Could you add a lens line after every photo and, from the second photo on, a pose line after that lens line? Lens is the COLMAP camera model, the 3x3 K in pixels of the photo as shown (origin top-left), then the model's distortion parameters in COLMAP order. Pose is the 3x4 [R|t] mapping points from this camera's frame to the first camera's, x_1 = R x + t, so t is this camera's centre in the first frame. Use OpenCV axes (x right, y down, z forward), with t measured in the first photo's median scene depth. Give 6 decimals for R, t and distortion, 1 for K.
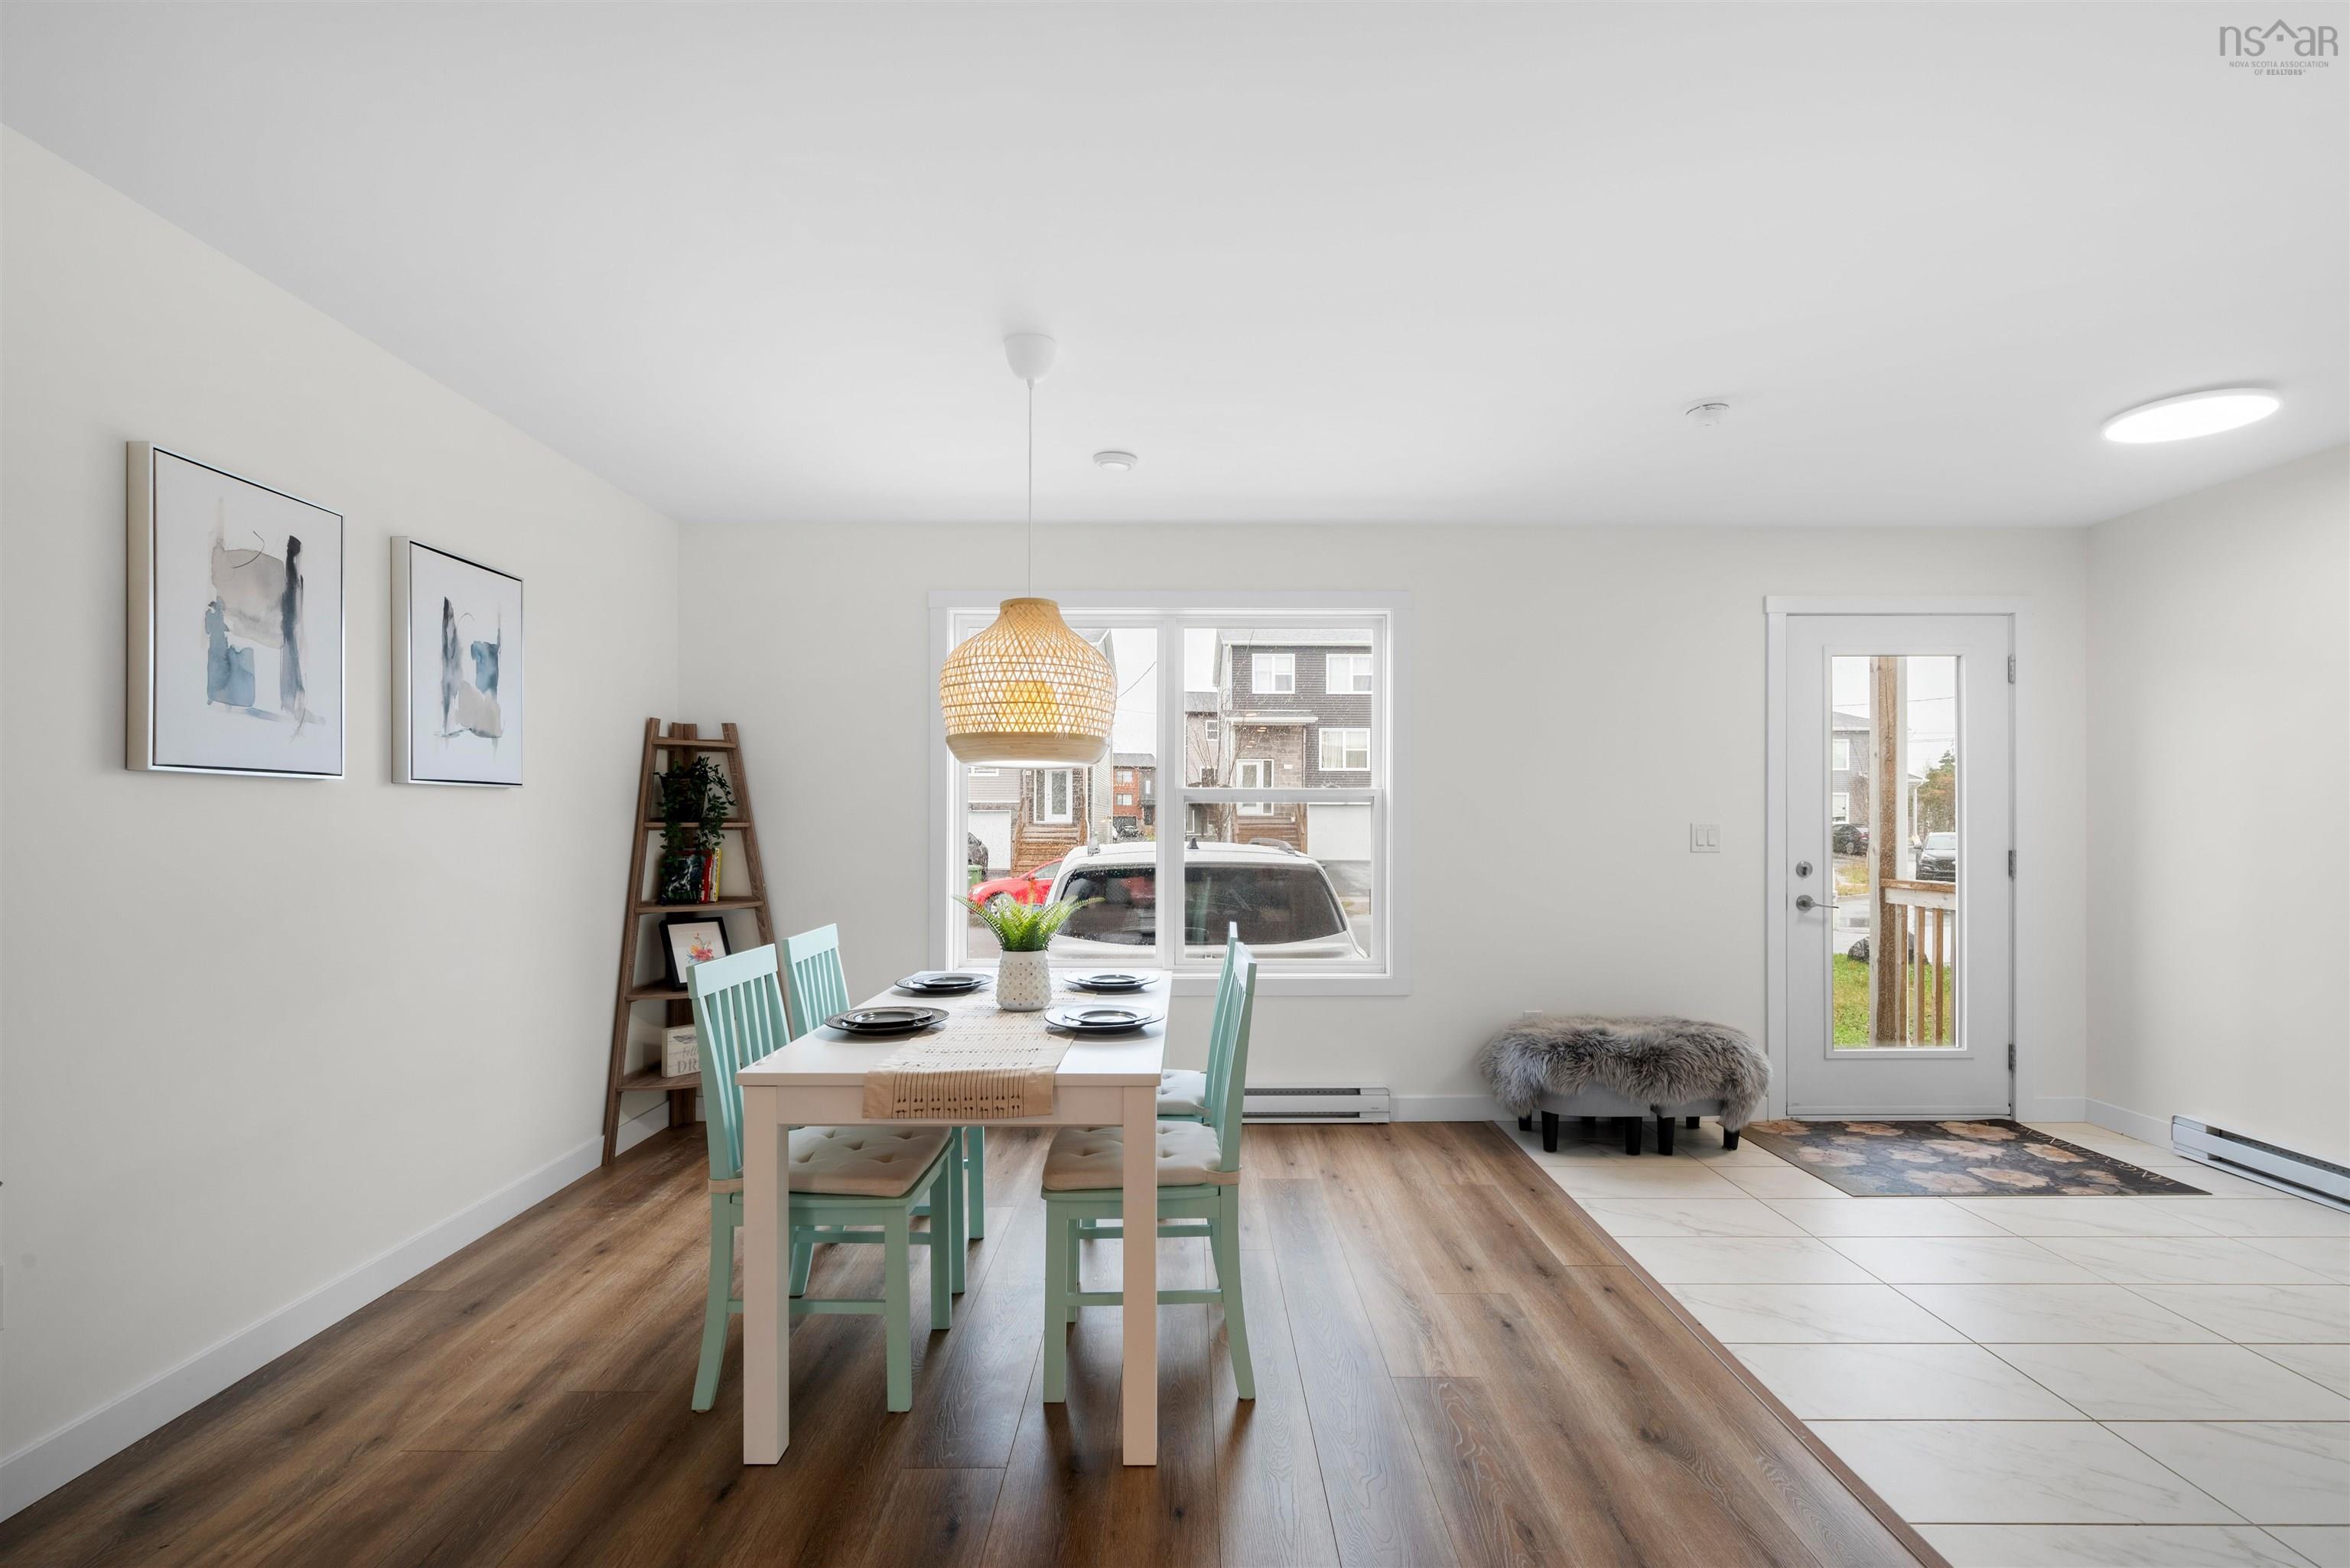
lens RADIAL K [[976.3, 0, 1202.8], [0, 976.3, 827.8], [0, 0, 1]] dist [-0.001376, -0.000182]
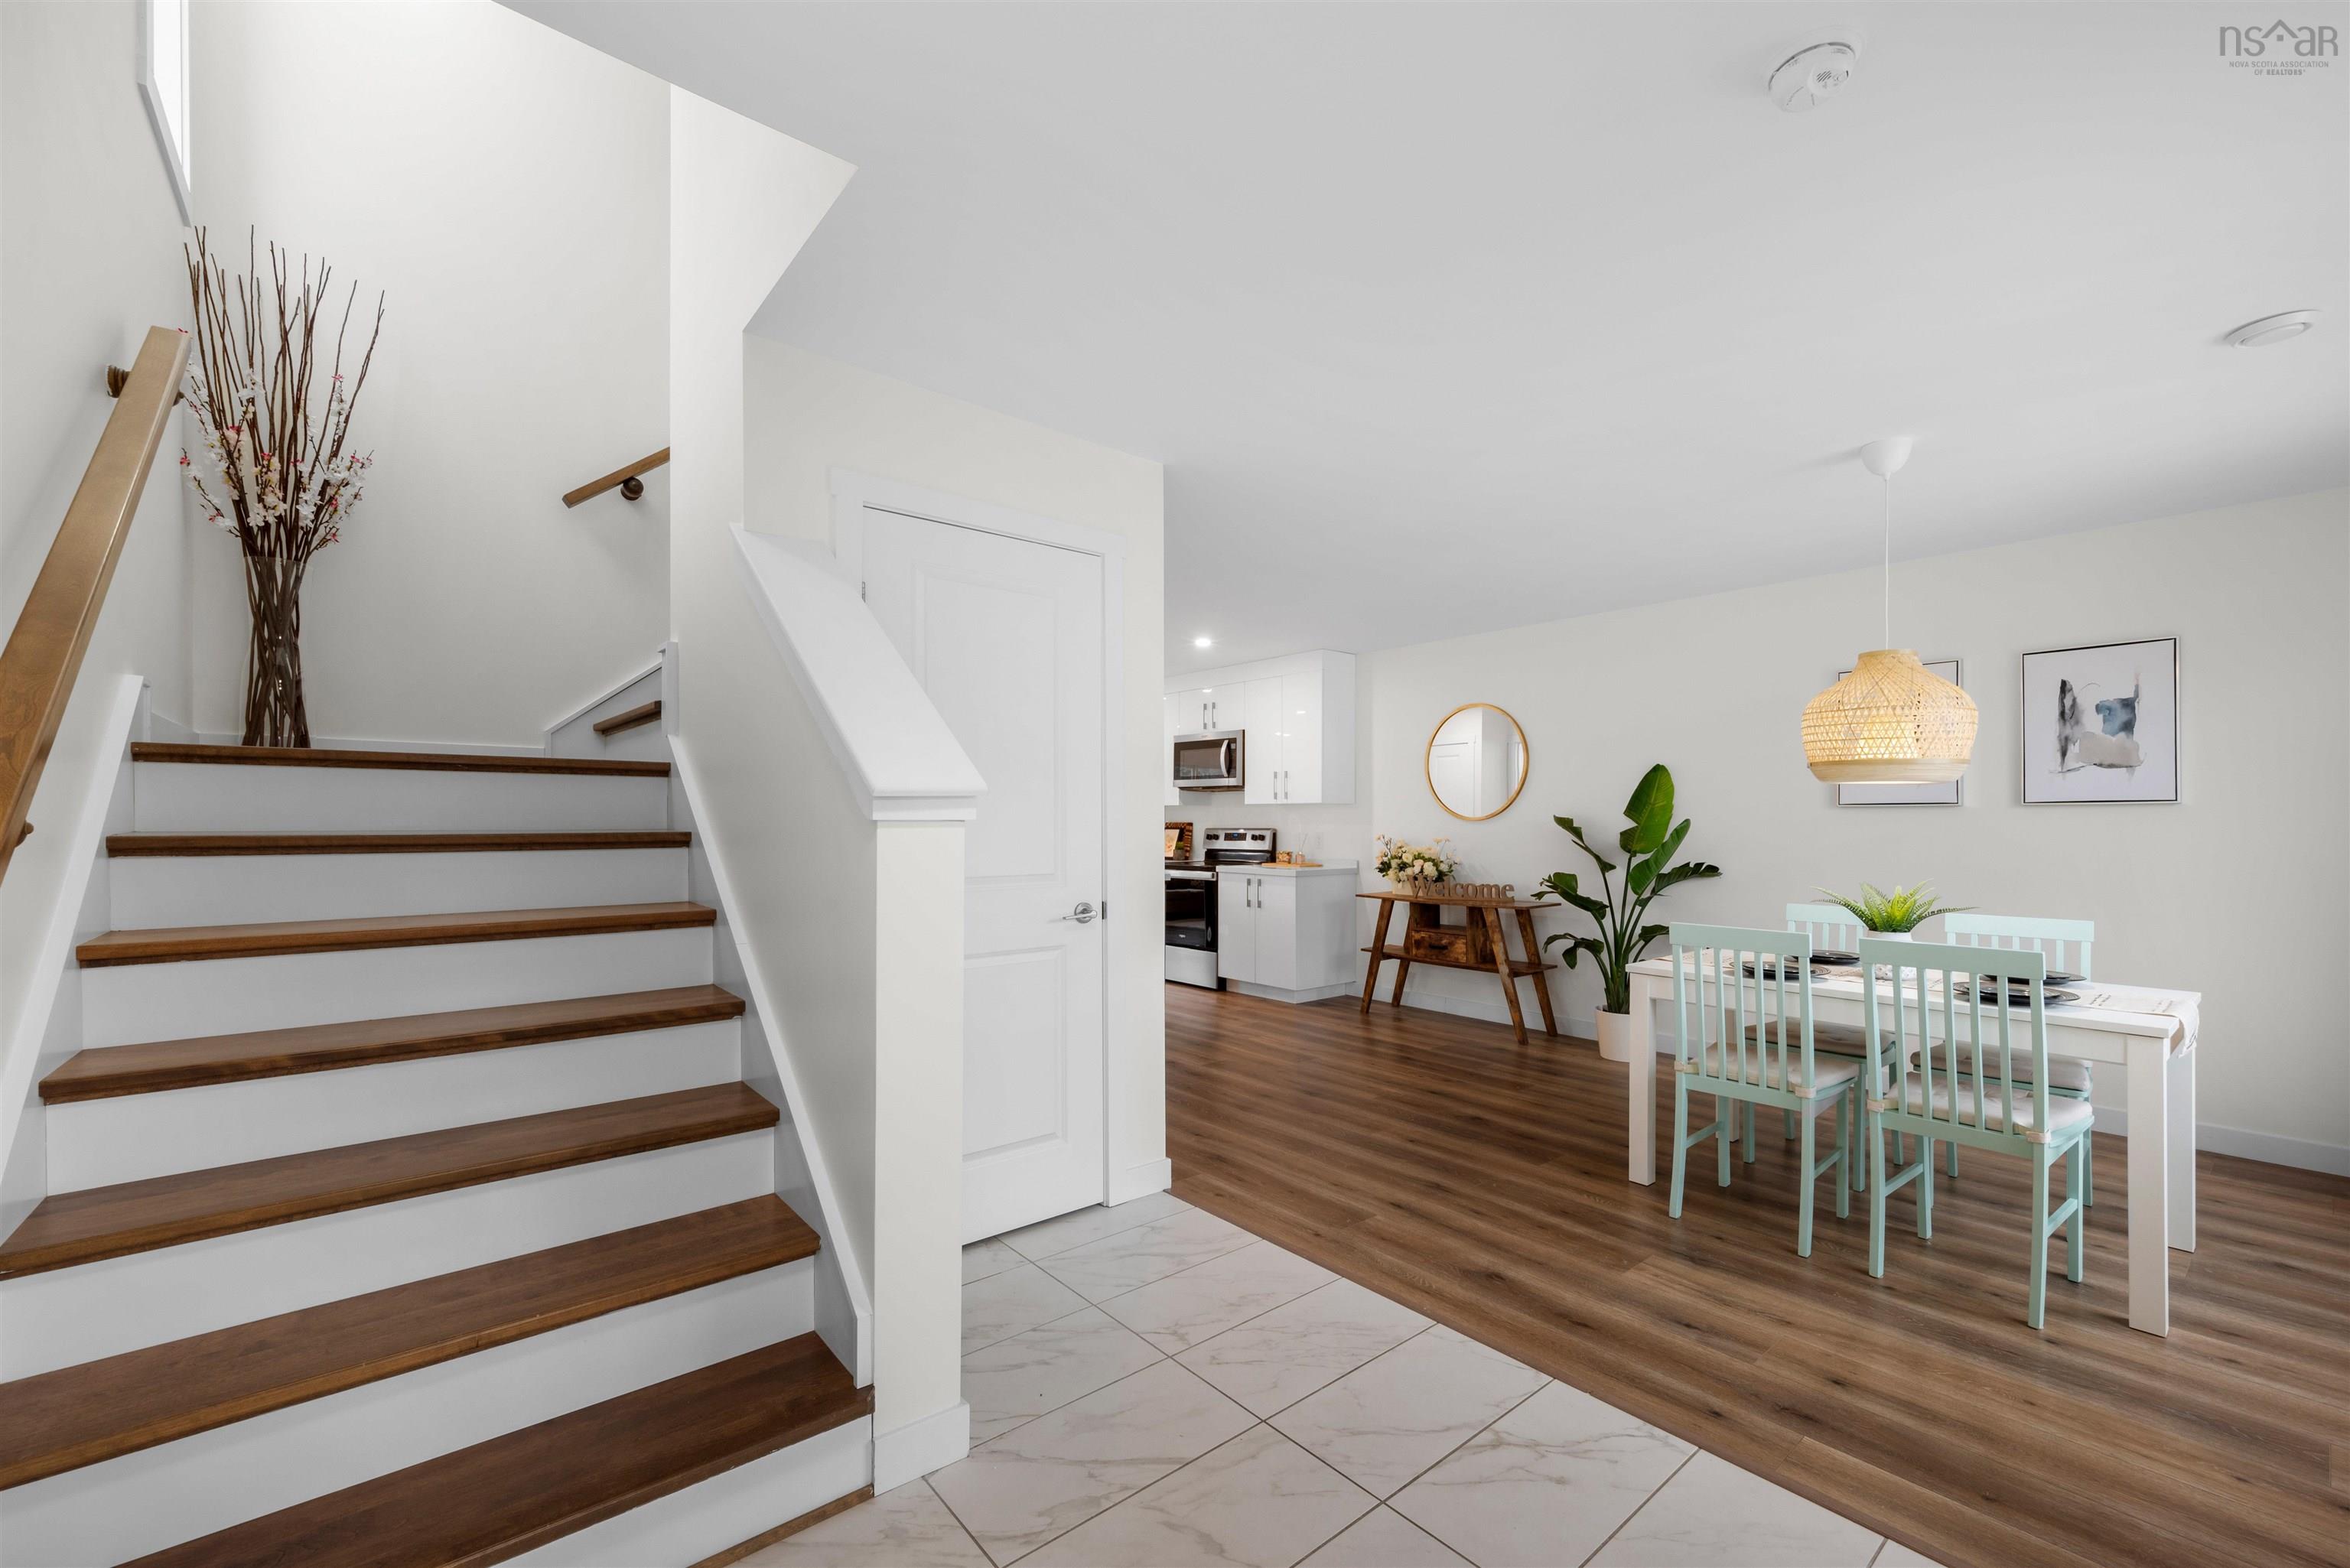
lens RADIAL K [[1007.2, 0, 1171.4], [0, 1007.2, 807.7], [0, 0, 1]] dist [0.000449, 0.000015]
pose [[-0.763395, -0.009990, -0.645855, 1.247008], [-0.005483, 0.999945, -0.008987, -0.018740], [0.645909, -0.003319, -0.763407, 1.287772]]
